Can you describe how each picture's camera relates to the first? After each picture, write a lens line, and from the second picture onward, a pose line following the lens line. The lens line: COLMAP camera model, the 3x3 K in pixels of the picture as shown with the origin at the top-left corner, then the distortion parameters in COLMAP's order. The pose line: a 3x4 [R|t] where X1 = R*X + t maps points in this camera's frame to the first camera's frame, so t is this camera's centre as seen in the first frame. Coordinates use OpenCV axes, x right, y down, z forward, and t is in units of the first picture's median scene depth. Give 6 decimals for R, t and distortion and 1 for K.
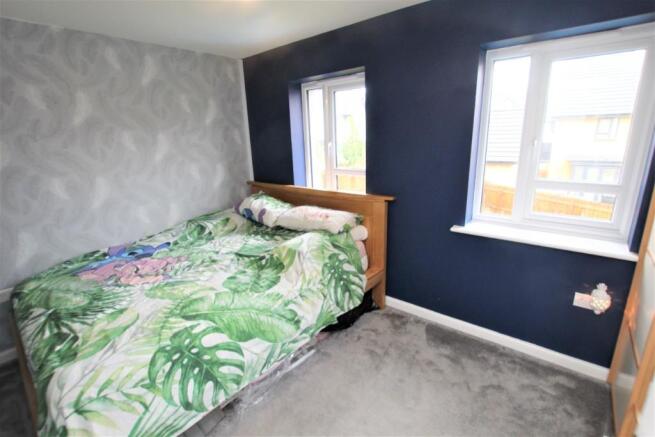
lens RADIAL K [[305.3, 0, 327.4], [0, 305.3, 219.3], [0, 0, 1]] dist [-0.028236, 0.001523]
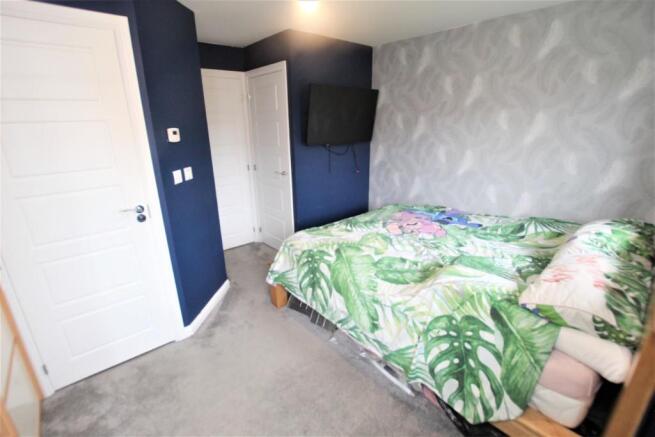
lens RADIAL K [[305.3, 0, 329.5], [0, 305.3, 220.4], [0, 0, 1]] dist [-0.028236, 0.001523]
pose [[-0.148130, 0.344076, -0.927184, 0.561718], [-0.244934, 0.895554, 0.371470, -0.221657], [0.958157, 0.282125, -0.048383, 0.677000]]
